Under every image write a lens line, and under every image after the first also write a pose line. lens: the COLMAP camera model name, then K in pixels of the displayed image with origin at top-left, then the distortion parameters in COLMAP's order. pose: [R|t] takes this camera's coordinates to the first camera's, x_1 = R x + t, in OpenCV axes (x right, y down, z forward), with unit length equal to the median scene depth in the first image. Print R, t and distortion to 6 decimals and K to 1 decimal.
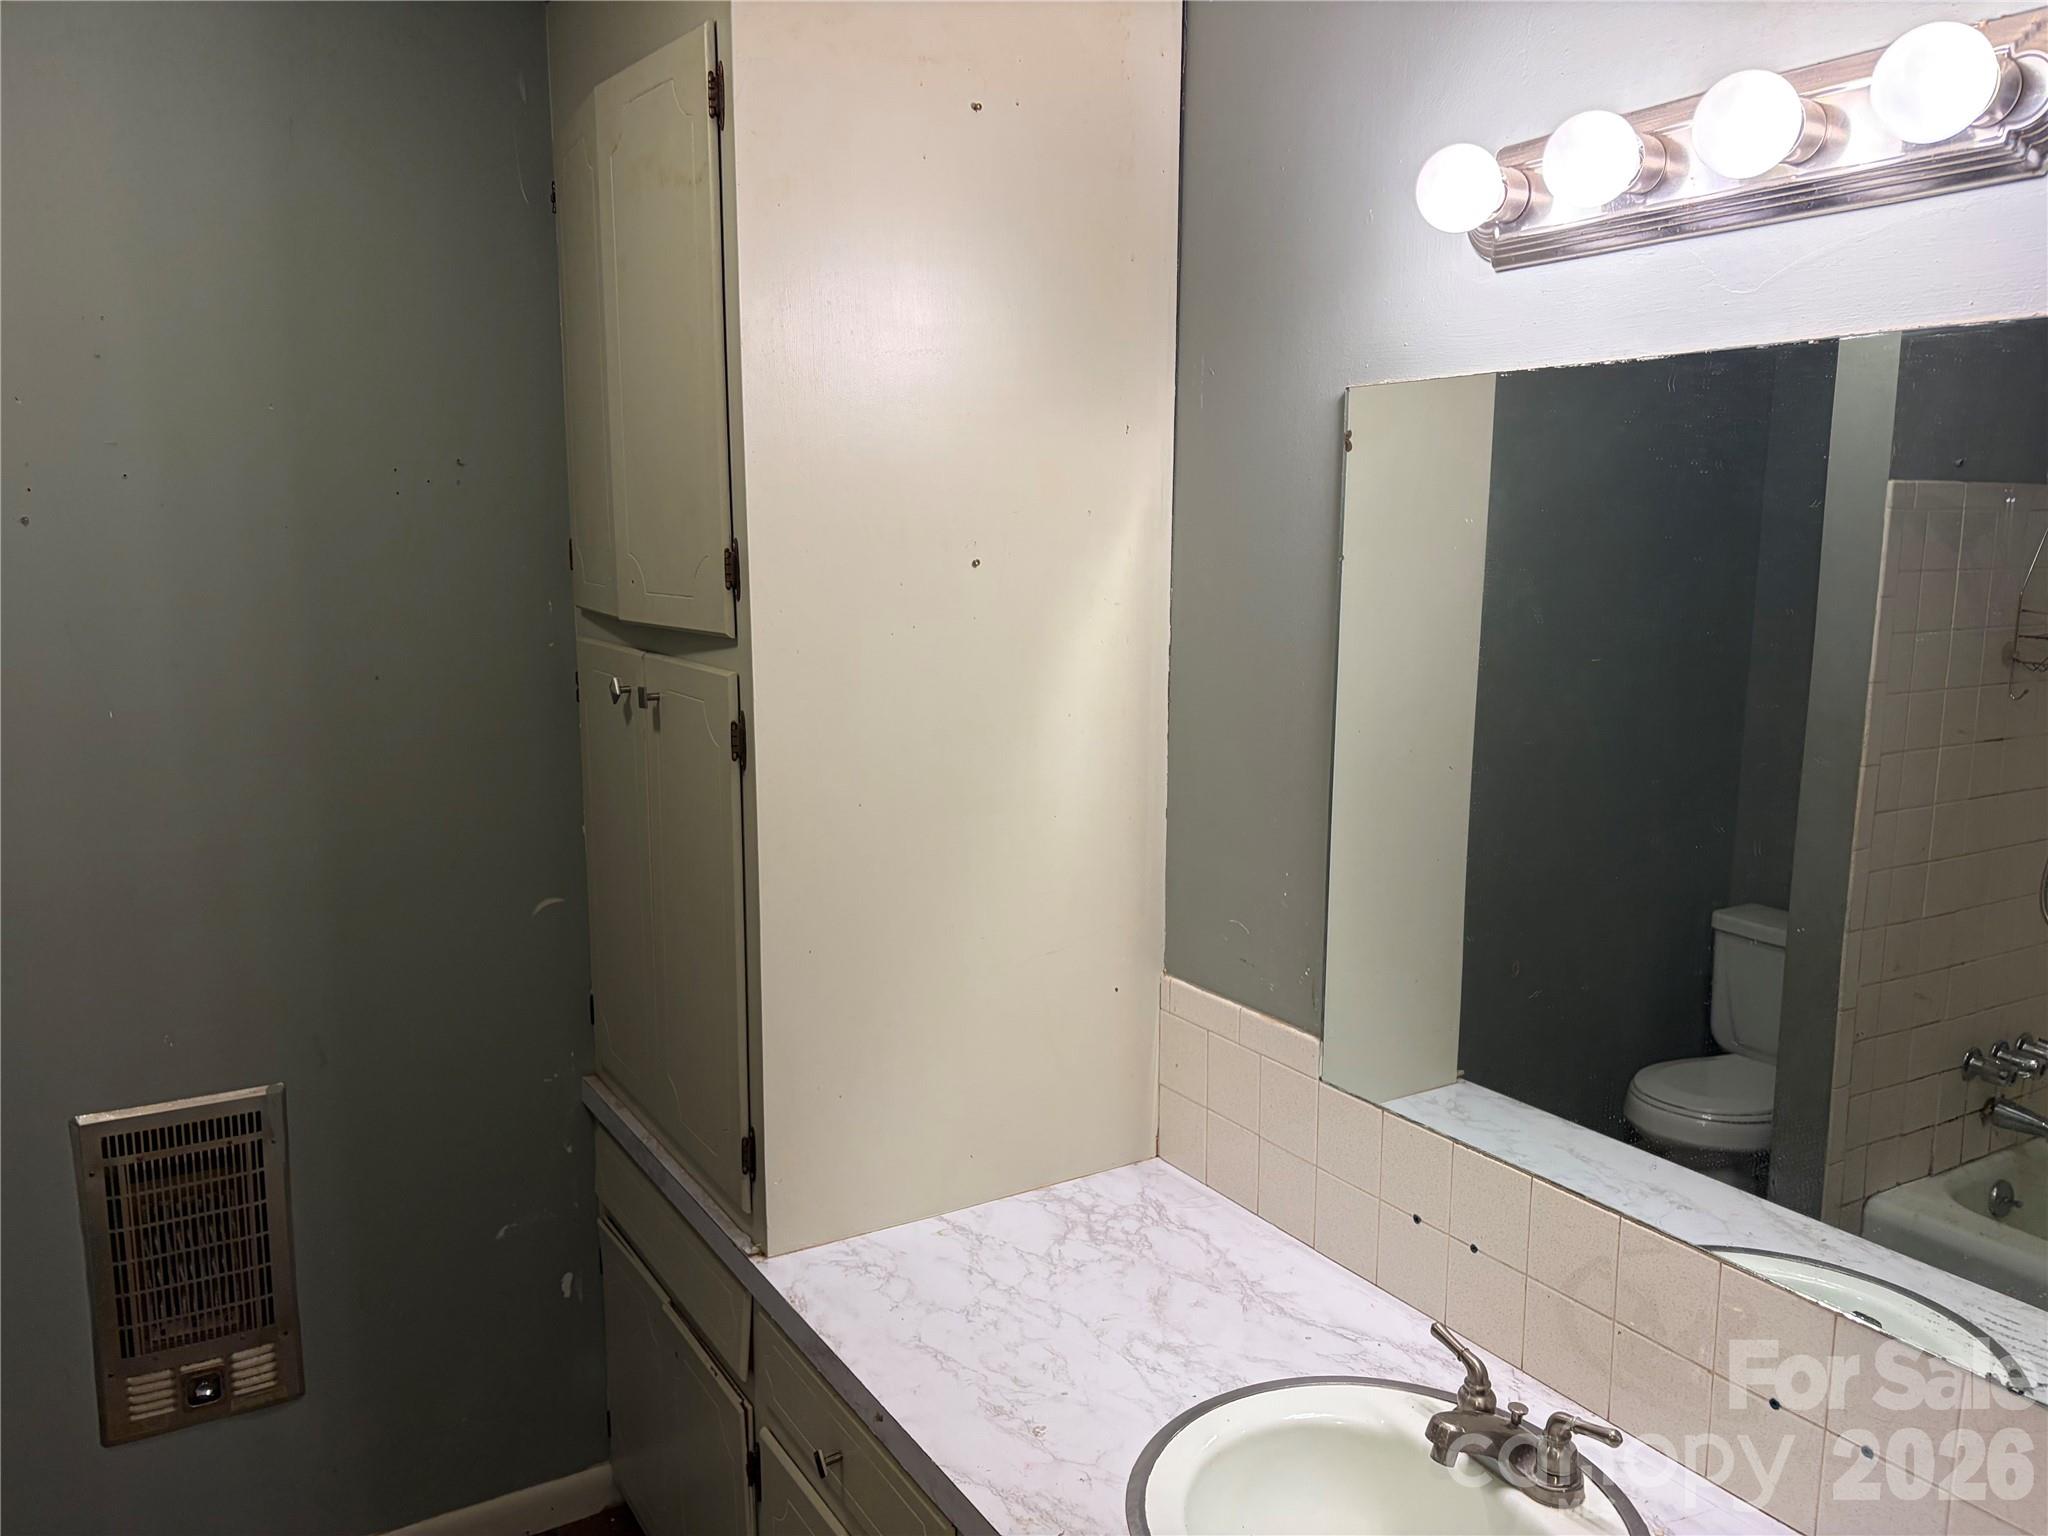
lens RADIAL K [[1565.2, 0, 1024.0], [0, 1565.2, 768.0], [0, 0, 1]] dist [0.008179, -0.002115]
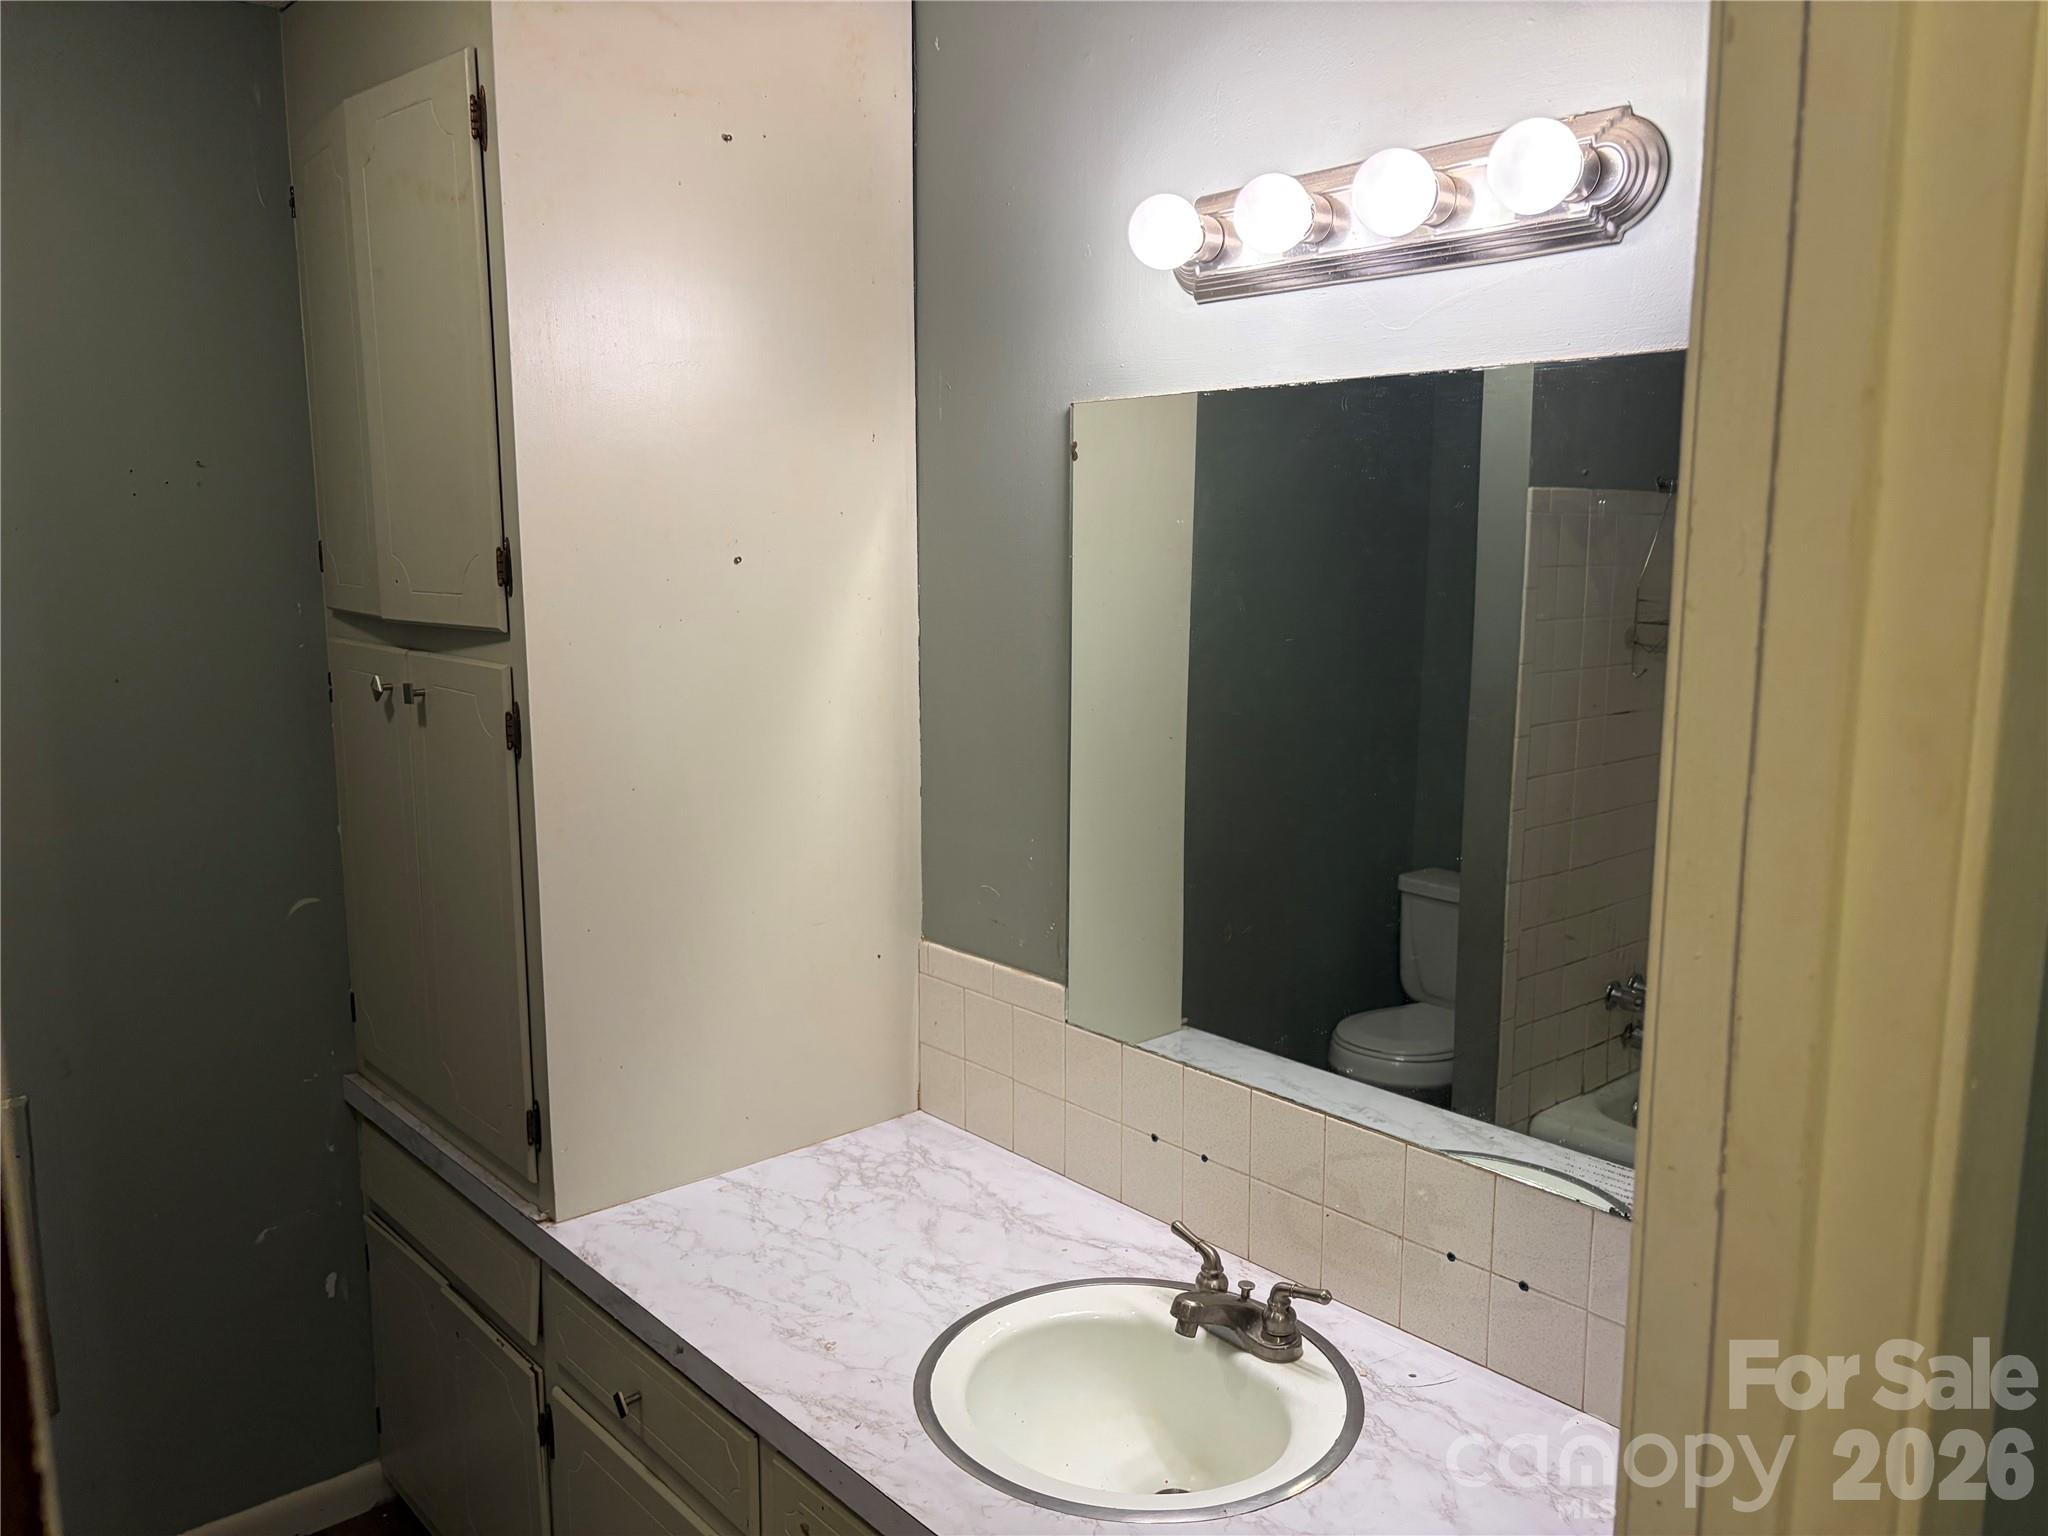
lens RADIAL K [[1608.6, 0, 1024.0], [0, 1608.6, 768.0], [0, 0, 1]] dist [-0.004498, -0.000577]
pose [[0.982922, -0.028581, 0.181789, -0.043603], [0.030109, 0.999531, -0.005651, 0.024289], [-0.181542, 0.011028, 0.983321, -0.120644]]
